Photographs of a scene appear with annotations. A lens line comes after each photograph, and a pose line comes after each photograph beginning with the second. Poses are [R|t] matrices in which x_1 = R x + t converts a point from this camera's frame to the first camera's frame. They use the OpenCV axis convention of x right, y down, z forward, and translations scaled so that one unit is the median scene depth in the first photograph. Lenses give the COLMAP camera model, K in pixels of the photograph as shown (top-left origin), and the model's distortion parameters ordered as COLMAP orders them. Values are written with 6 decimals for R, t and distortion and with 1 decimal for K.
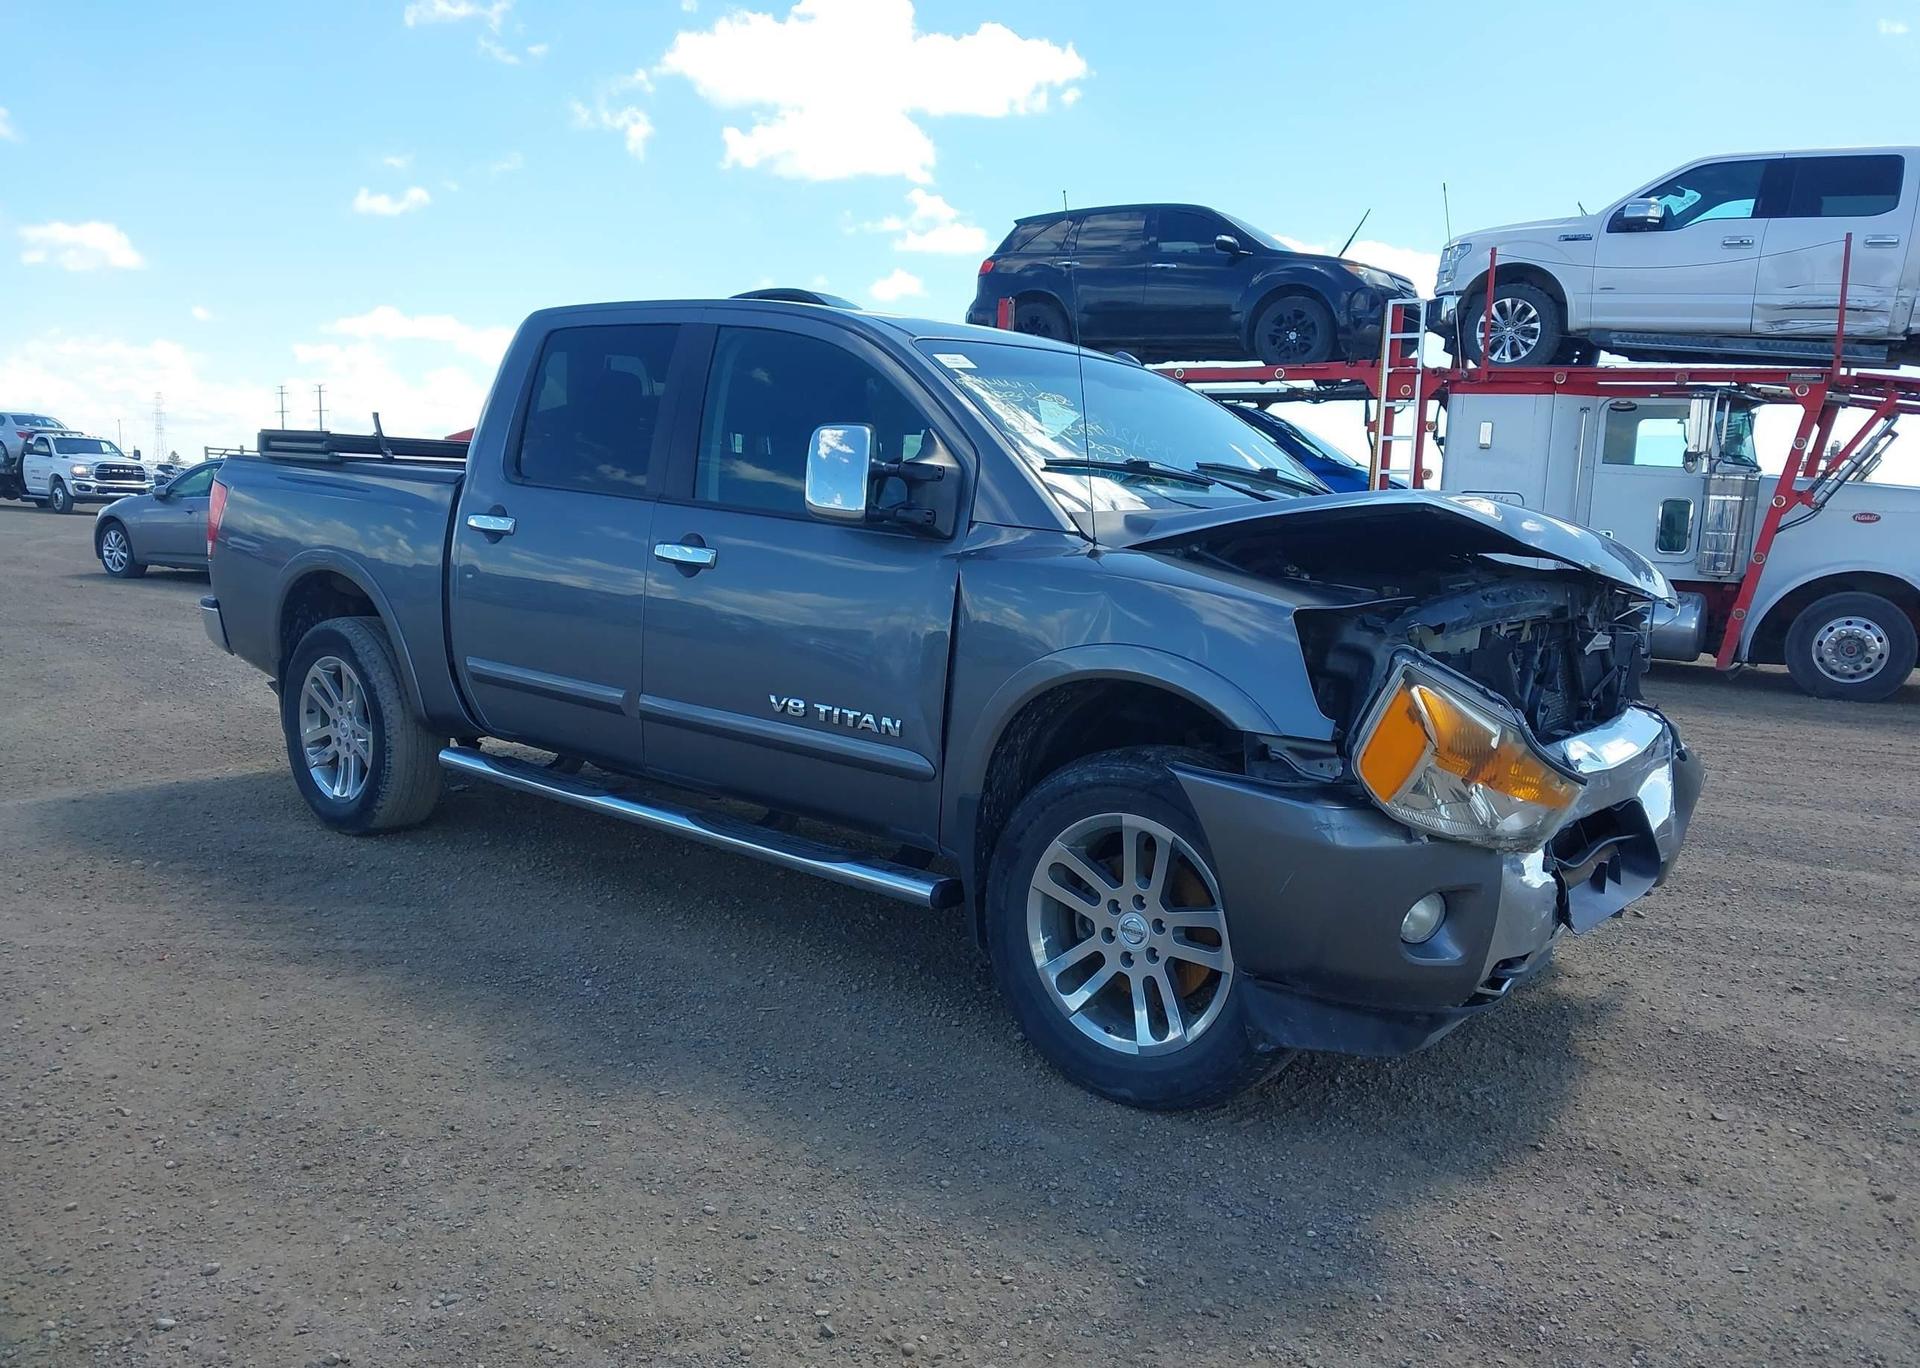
lens RADIAL K [[1524.2, 0, 963.7], [0, 1524.2, 676.9], [0, 0, 1]] dist [0.038658, -0.033436]
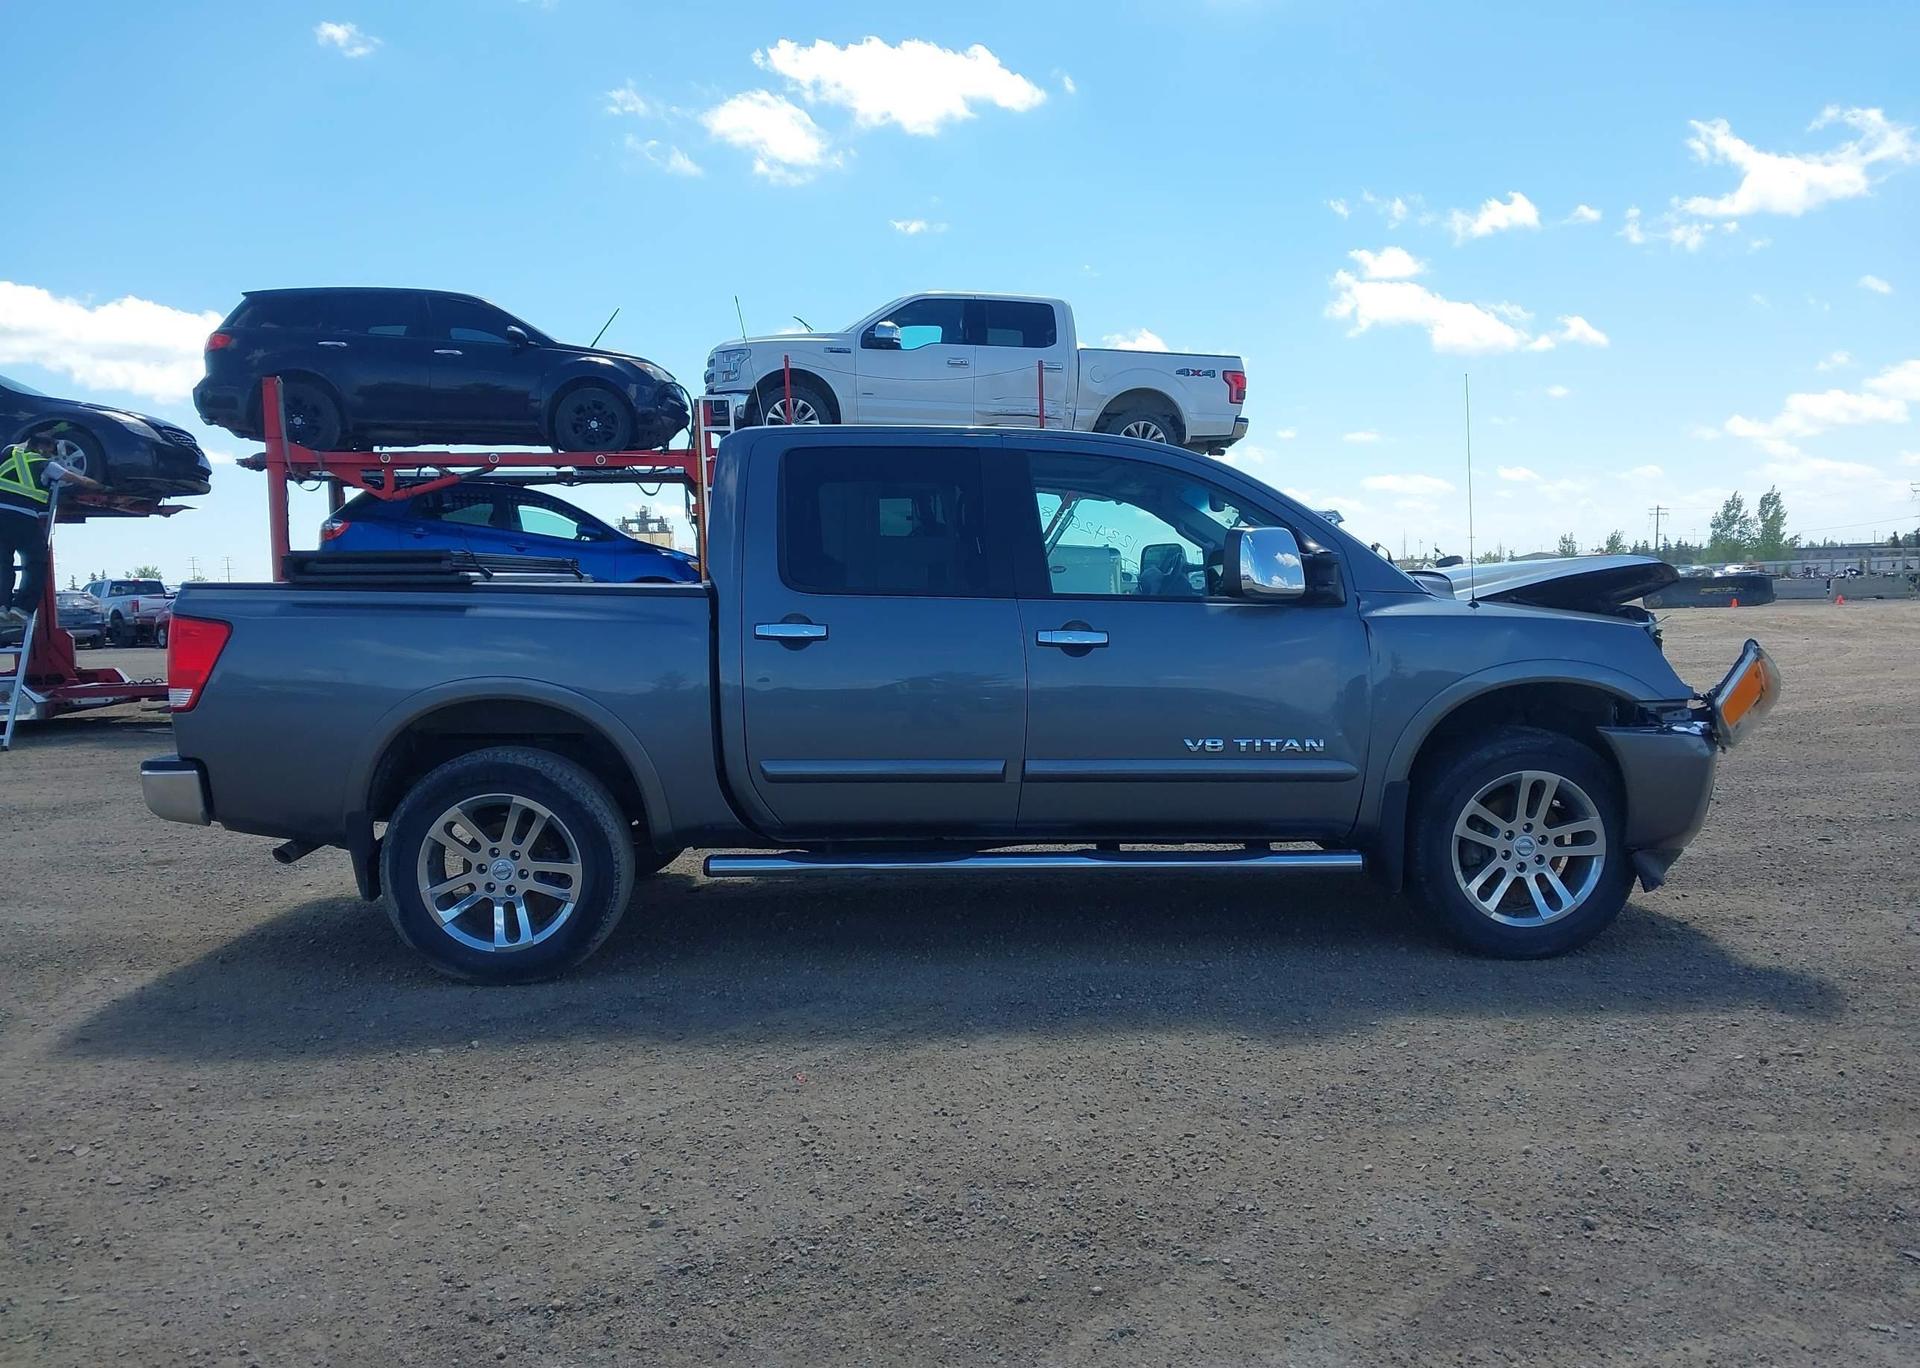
lens RADIAL K [[1524.2, 0, 975.7], [0, 1524.2, 676.6], [0, 0, 1]] dist [0.038658, -0.033436]
pose [[0.737140, -0.097217, 0.668710, -0.802224], [0.127610, 0.991818, 0.003522, -0.049230], [-0.663581, 0.082738, 0.743515, 0.124793]]
